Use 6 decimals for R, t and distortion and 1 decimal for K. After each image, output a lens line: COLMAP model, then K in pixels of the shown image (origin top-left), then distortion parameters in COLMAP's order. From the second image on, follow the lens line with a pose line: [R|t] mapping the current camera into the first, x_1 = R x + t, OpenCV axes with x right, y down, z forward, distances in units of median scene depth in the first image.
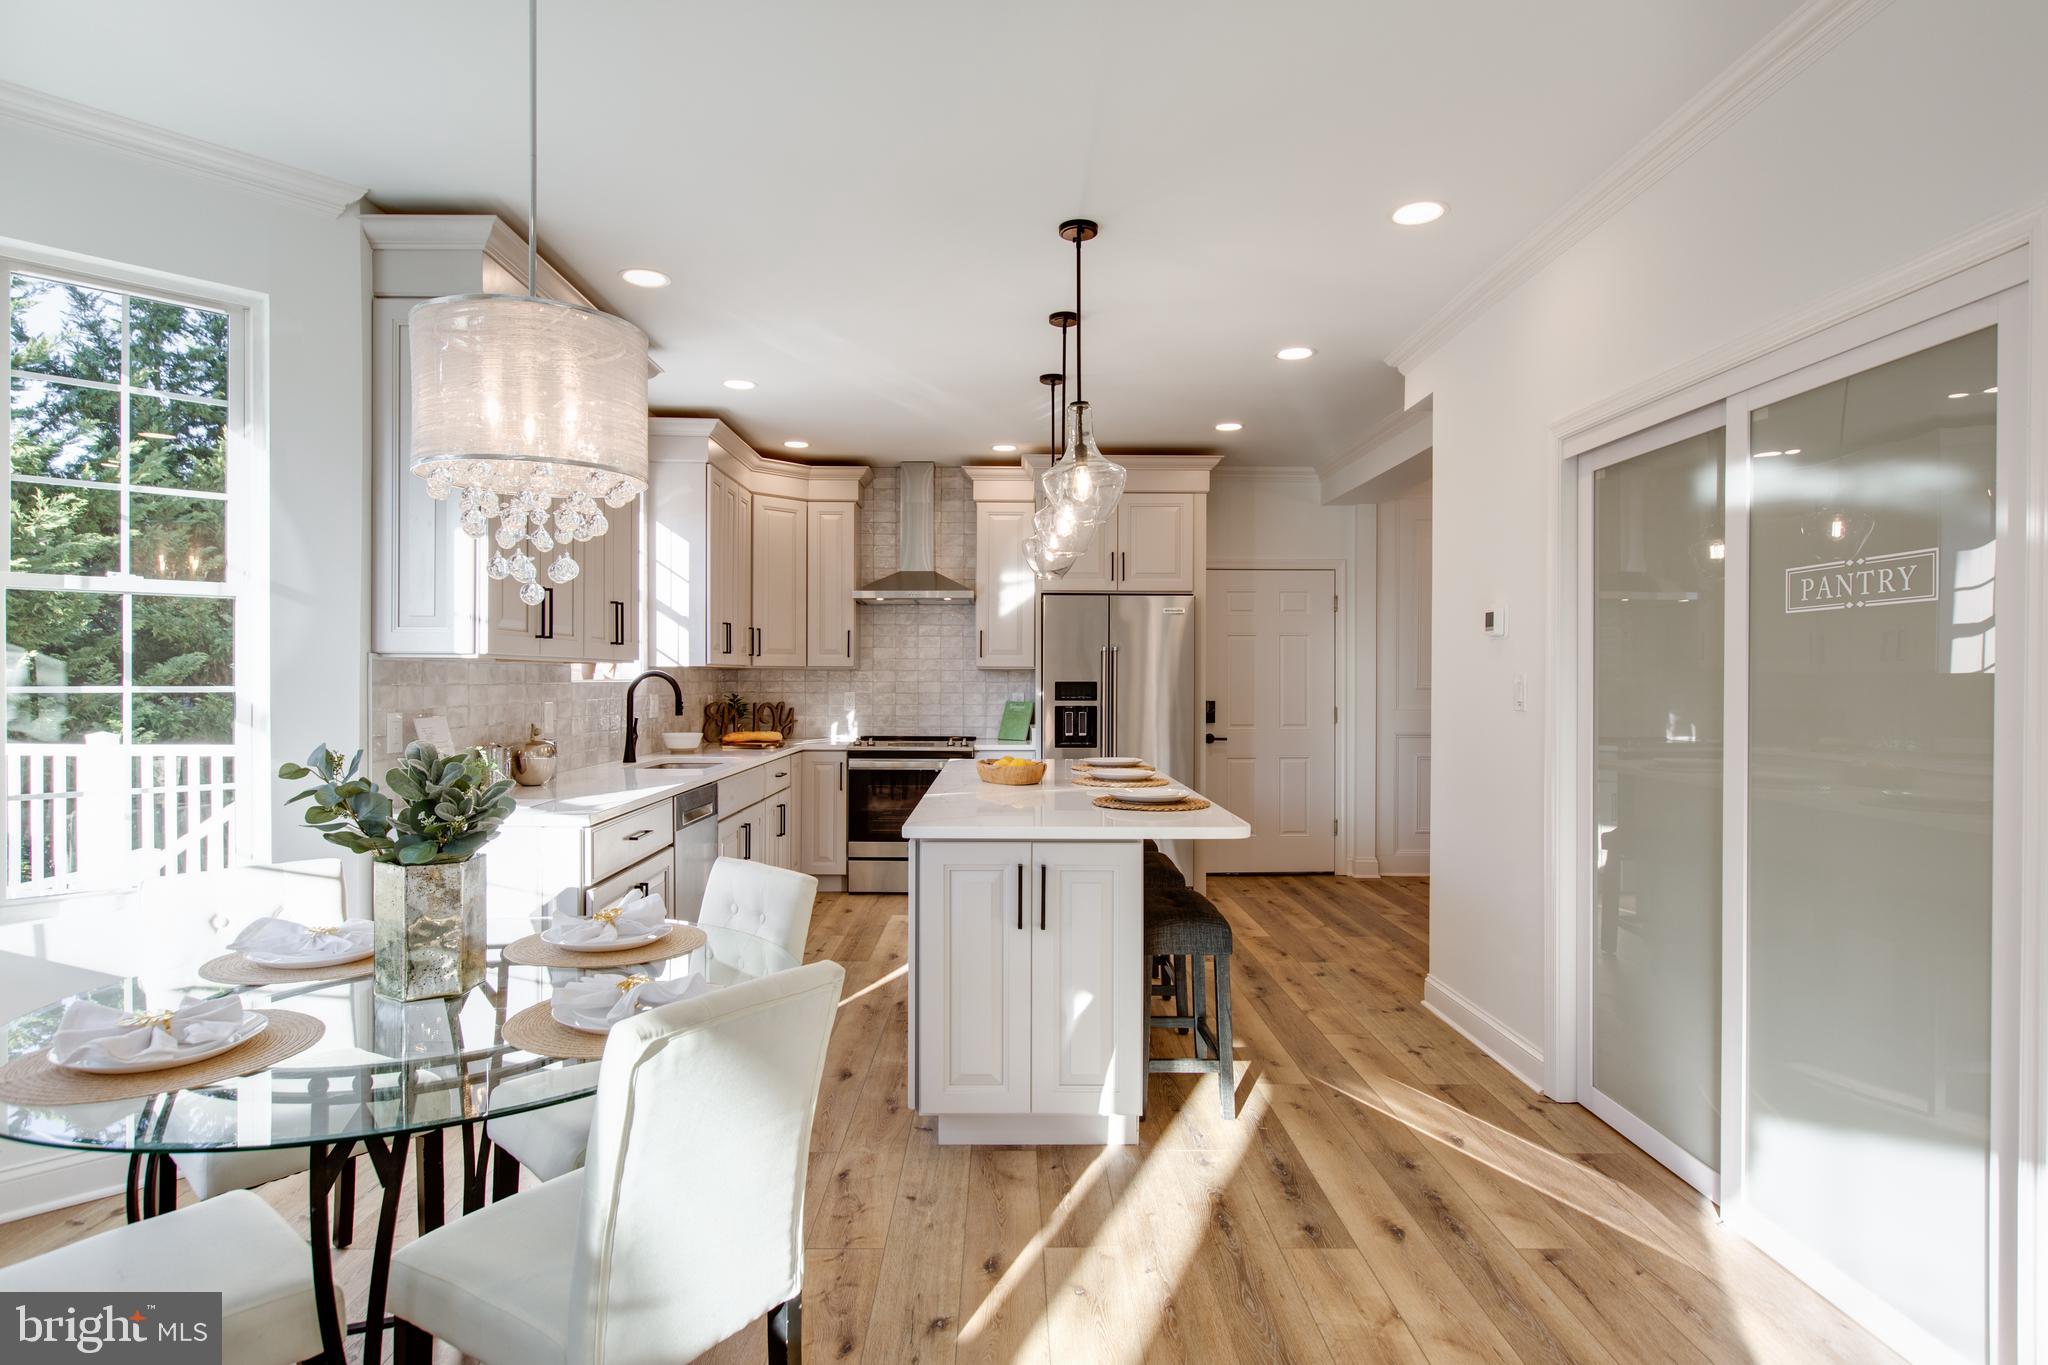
lens RADIAL K [[1122.2, 0, 1028.4], [0, 1122.2, 667.0], [0, 0, 1]] dist [-0.002635, -0.001538]
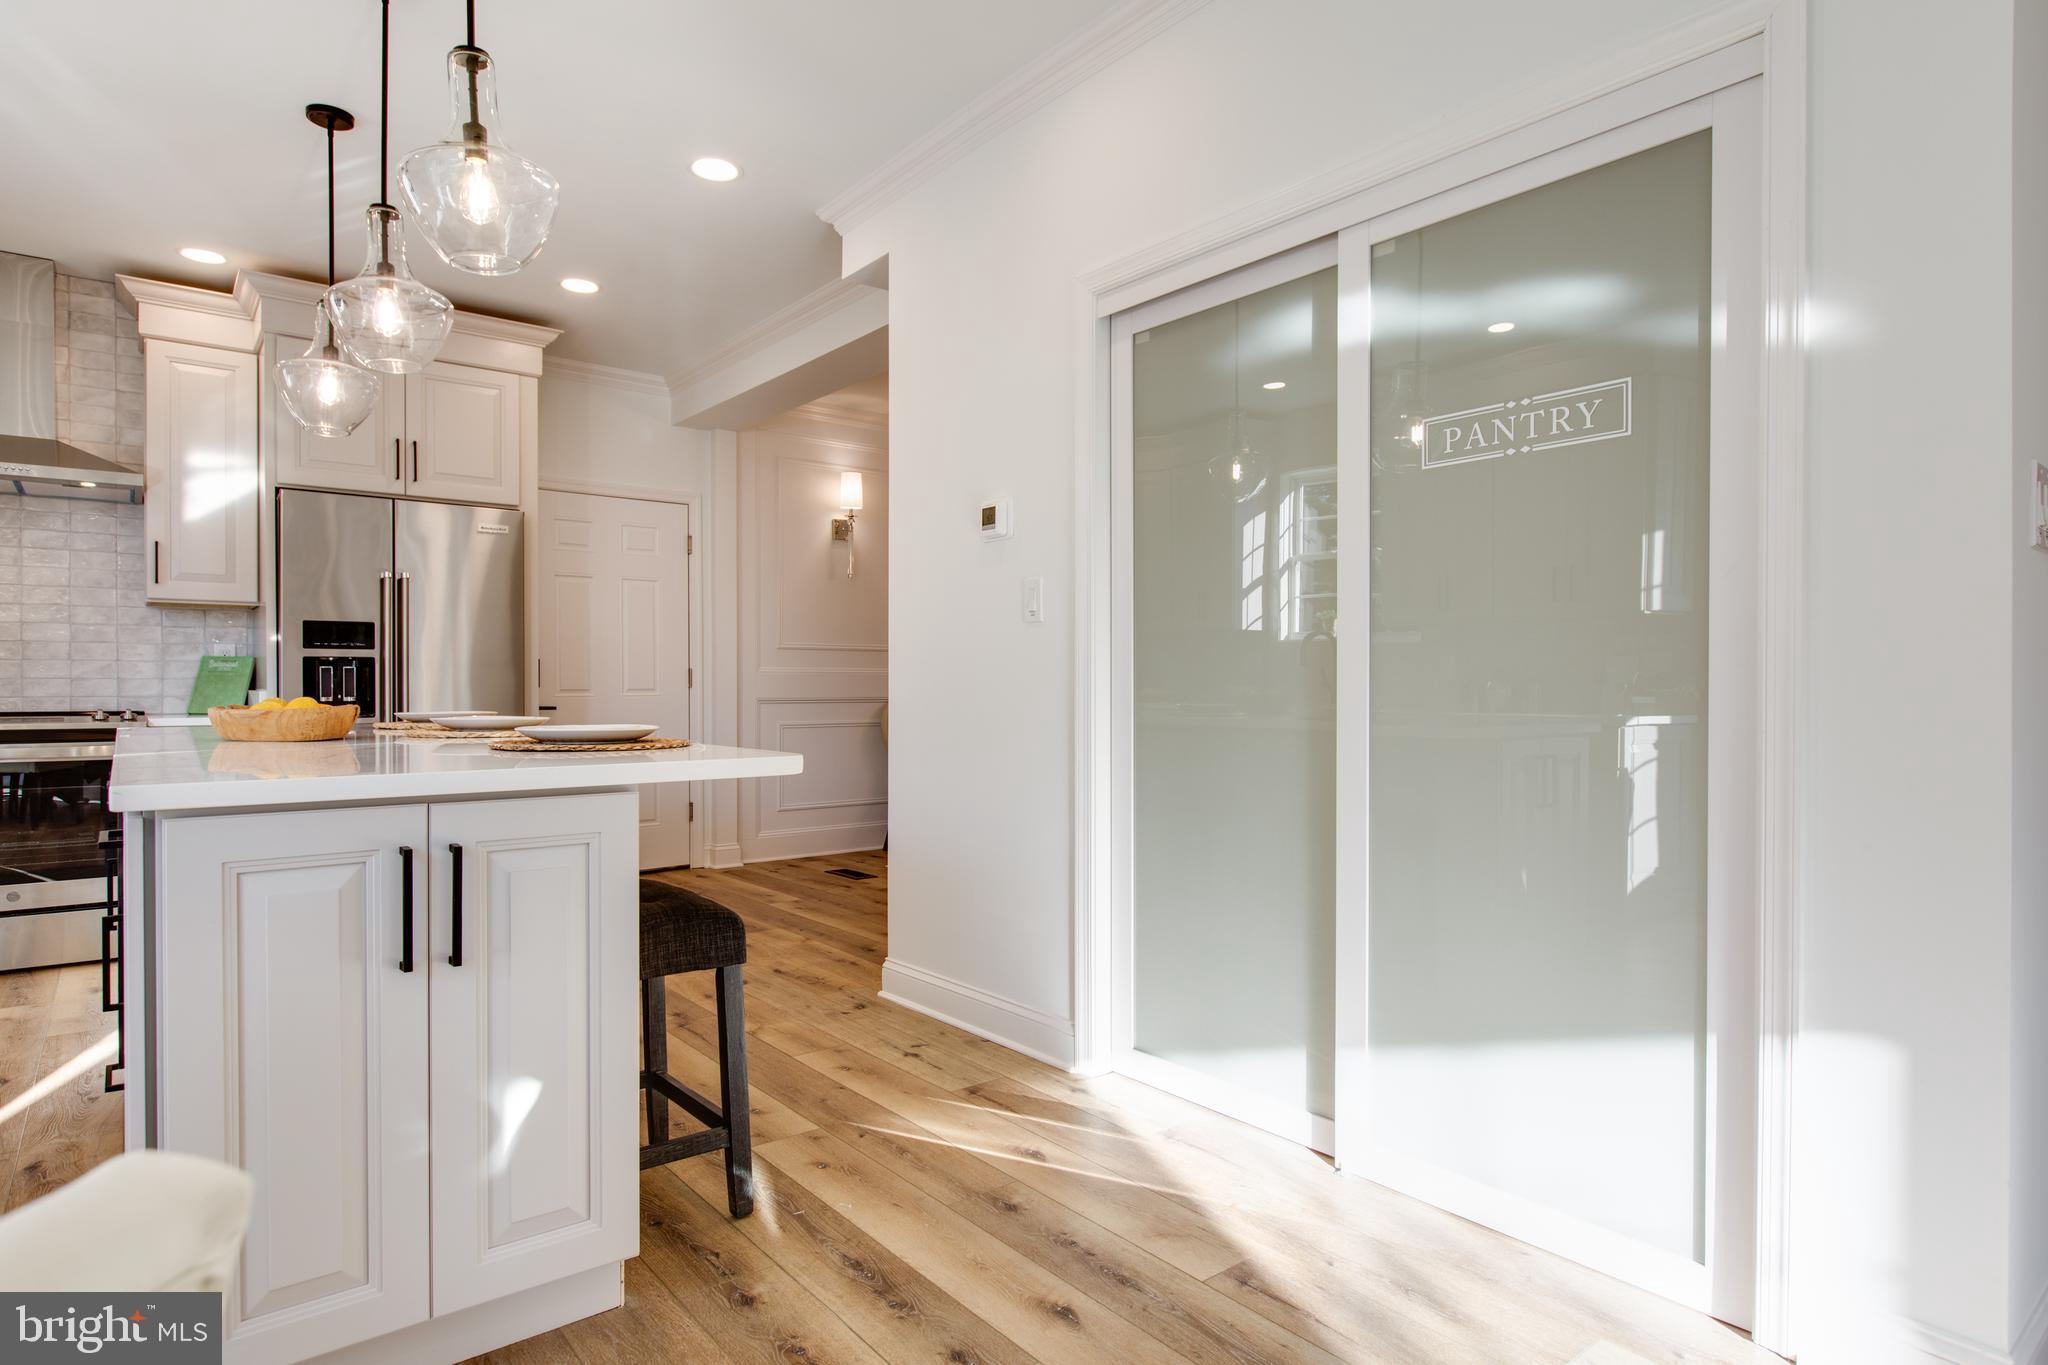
lens RADIAL K [[1122.2, 0, 1040.5], [0, 1122.2, 687.1], [0, 0, 1]] dist [-0.002635, -0.001538]
pose [[0.782609, -0.007464, 0.622469, -0.054957], [0.002249, 0.999955, 0.009163, 0.054747], [-0.622510, -0.005771, 0.782591, 0.231774]]
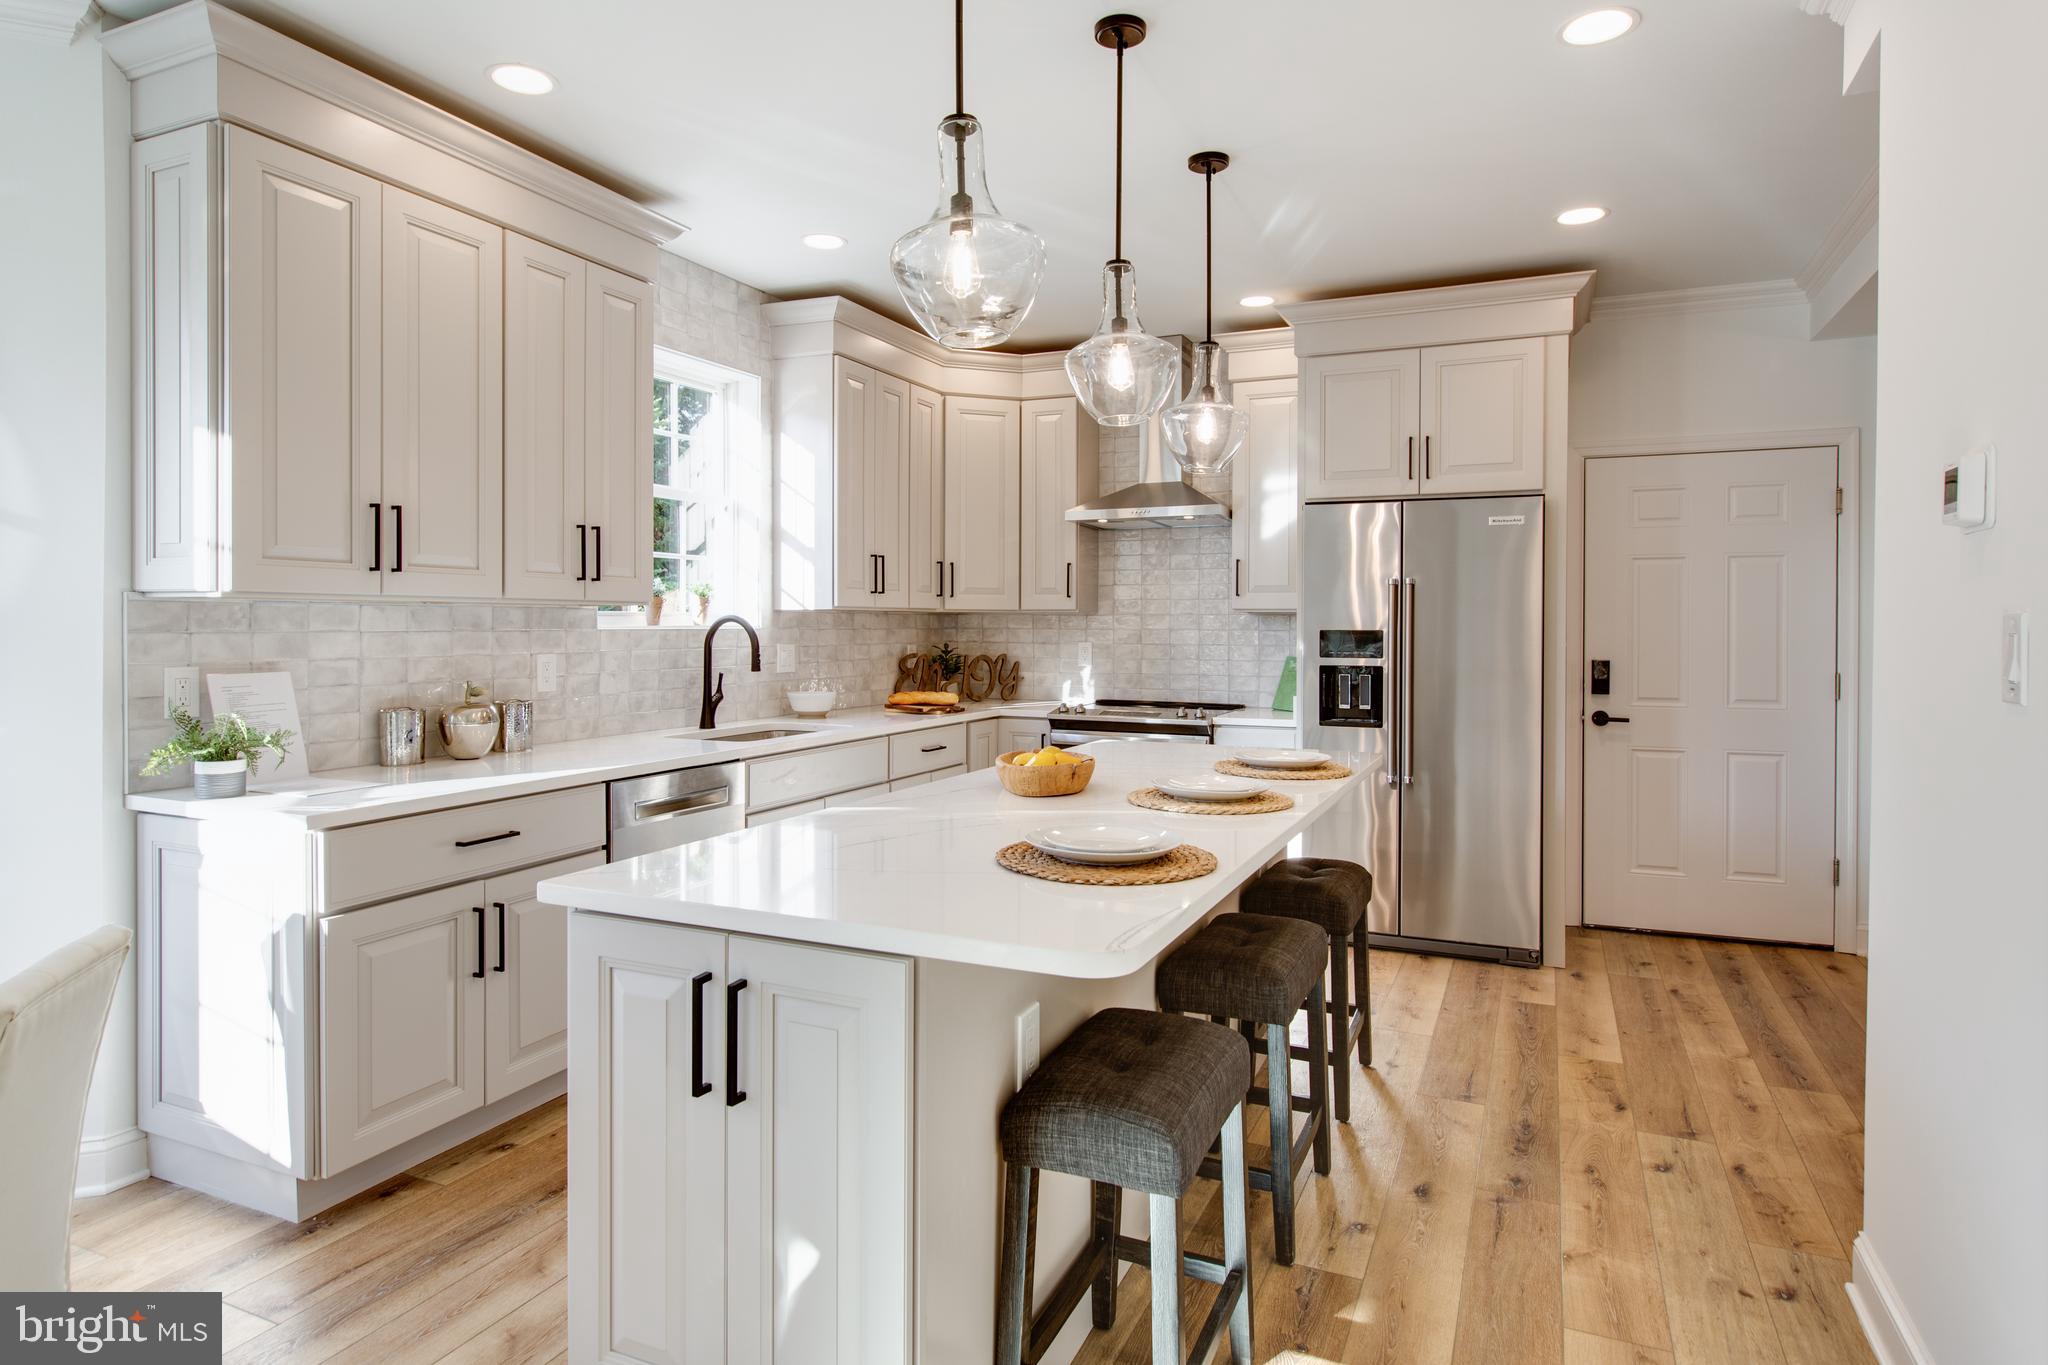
lens RADIAL K [[1163.9, 0, 1044.6], [0, 1163.9, 627.9], [0, 0, 1]] dist [0.004626, -0.004203]
pose [[0.899894, 0.001633, -0.436105, 0.209659], [0.003539, 0.999933, 0.011047, 0.003765], [0.436094, -0.011484, 0.899828, 0.320810]]
